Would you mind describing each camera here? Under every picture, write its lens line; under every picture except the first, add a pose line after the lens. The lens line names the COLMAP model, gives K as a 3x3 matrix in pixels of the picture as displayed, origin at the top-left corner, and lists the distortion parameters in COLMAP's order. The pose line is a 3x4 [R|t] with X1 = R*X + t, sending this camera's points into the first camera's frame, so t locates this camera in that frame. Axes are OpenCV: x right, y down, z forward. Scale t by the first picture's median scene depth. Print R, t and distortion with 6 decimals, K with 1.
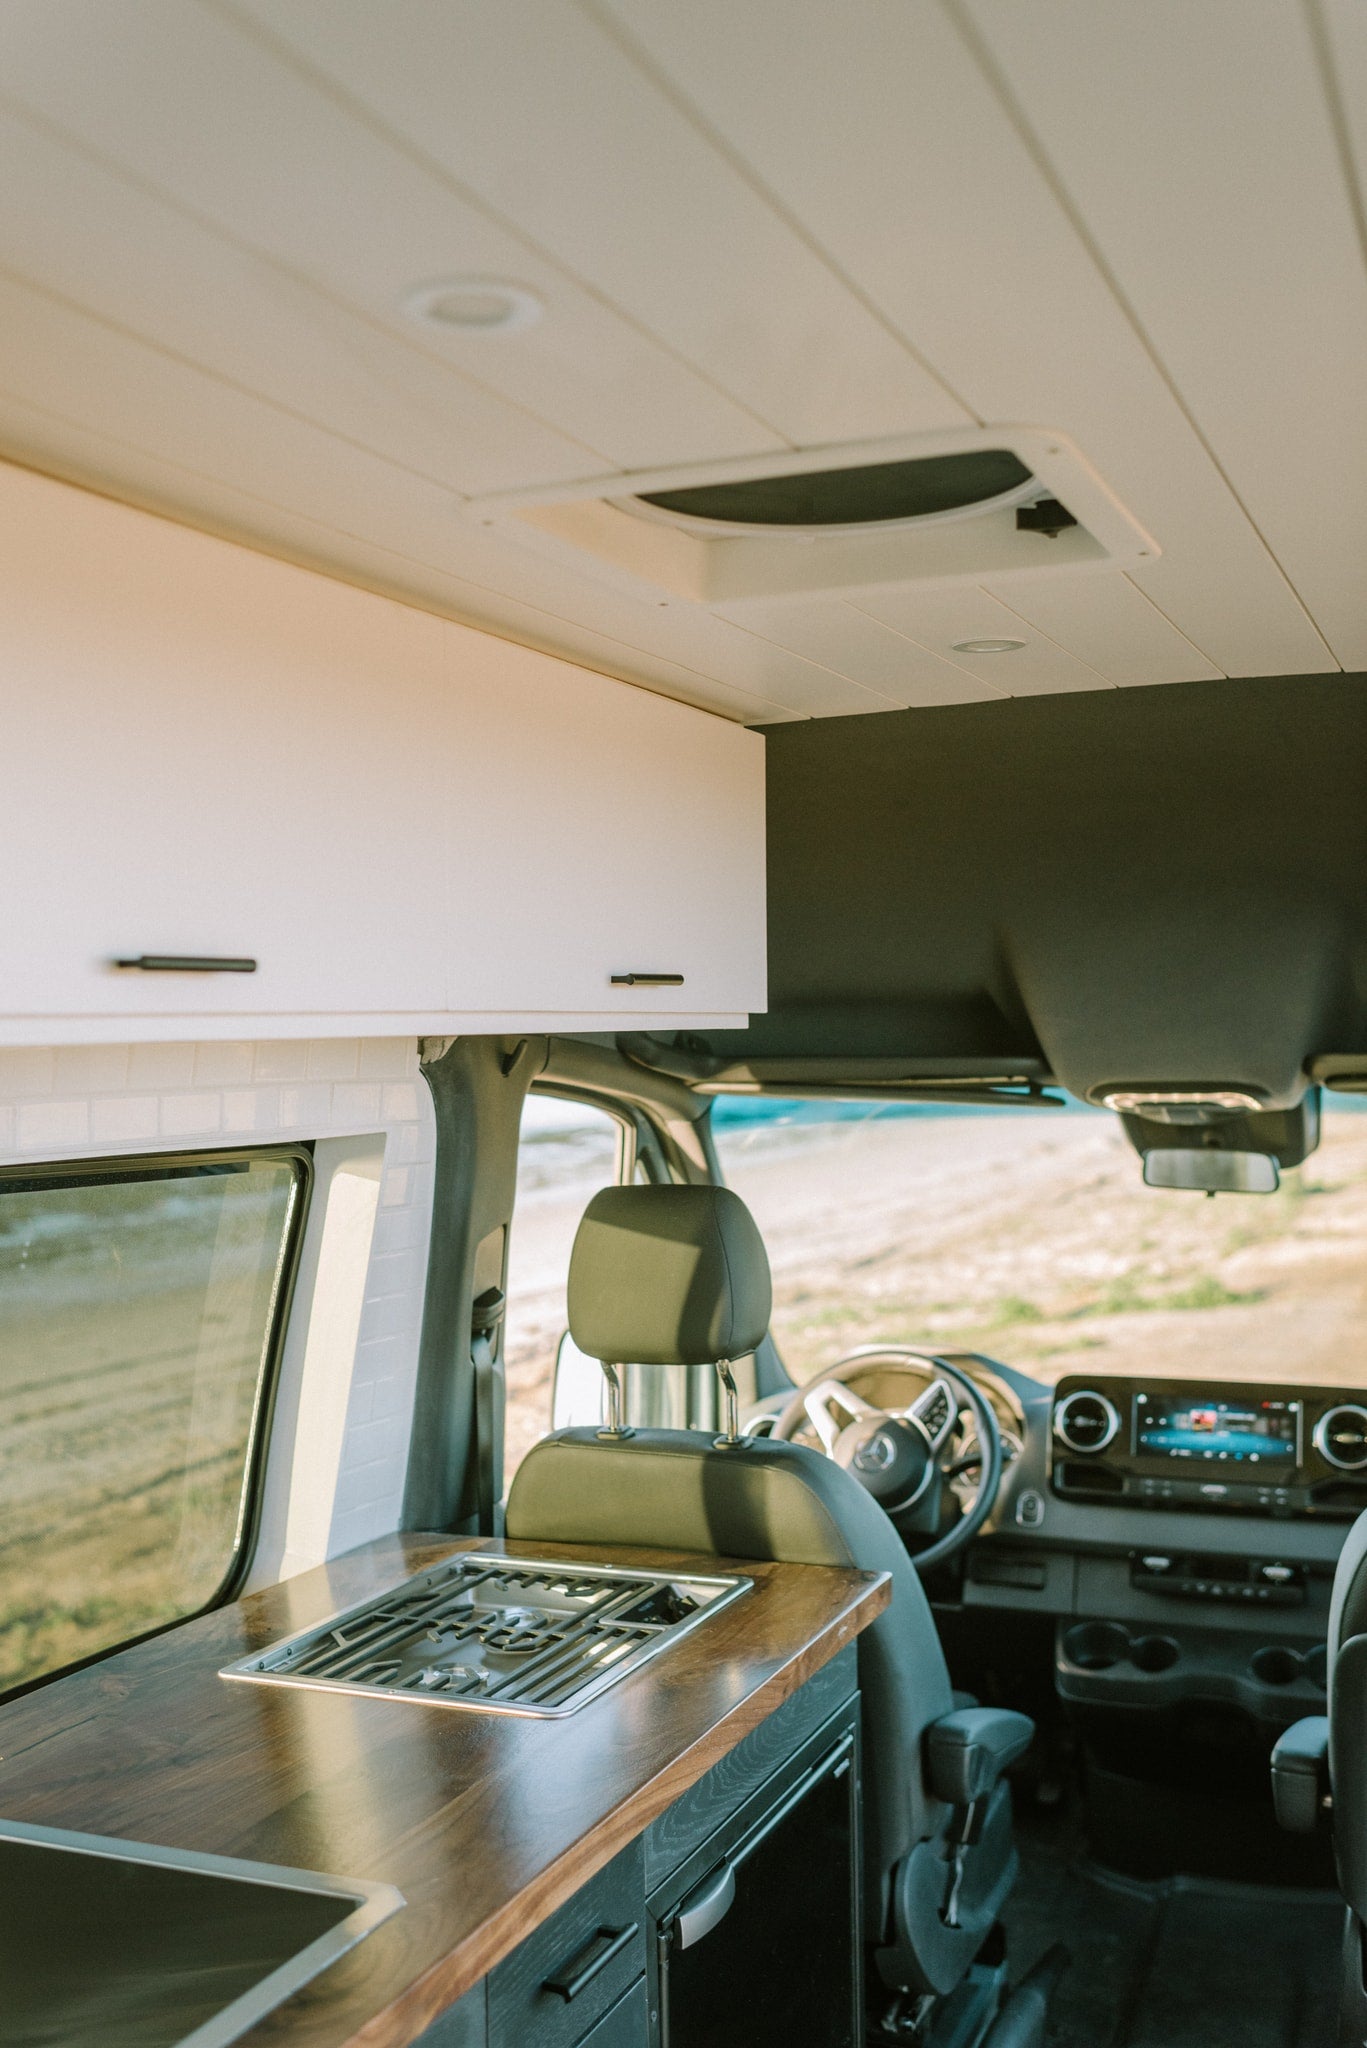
lens RADIAL K [[2020.0, 0, 685.8], [0, 2020.0, 1036.0], [0, 0, 1]] dist [-0.005281, 0.000000]
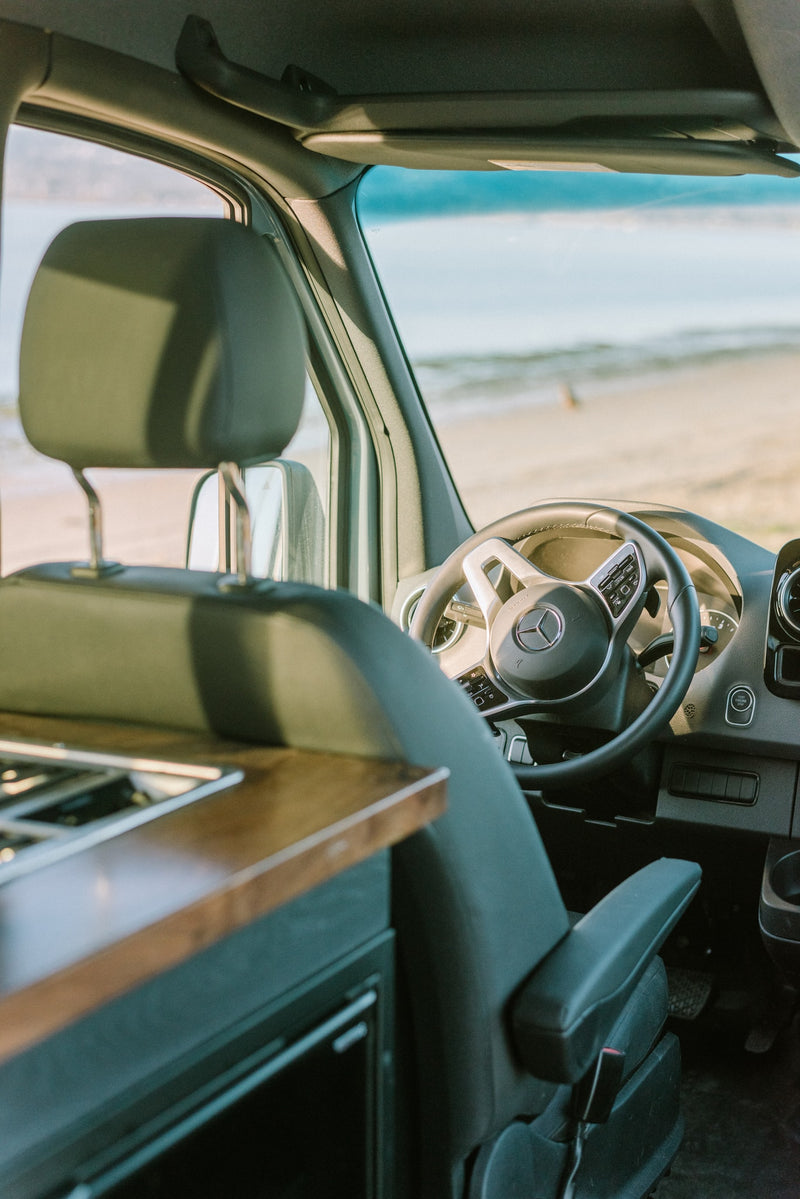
lens RADIAL K [[1871.6, 0, 401.5], [0, 1871.6, 594.1], [0, 0, 1]] dist [0.004642, 0.000000]
pose [[0.995038, 0.032651, -0.093984, 0.111736], [-0.016892, 0.986345, 0.163824, 0.076681], [0.098049, -0.161423, 0.982002, 0.286419]]
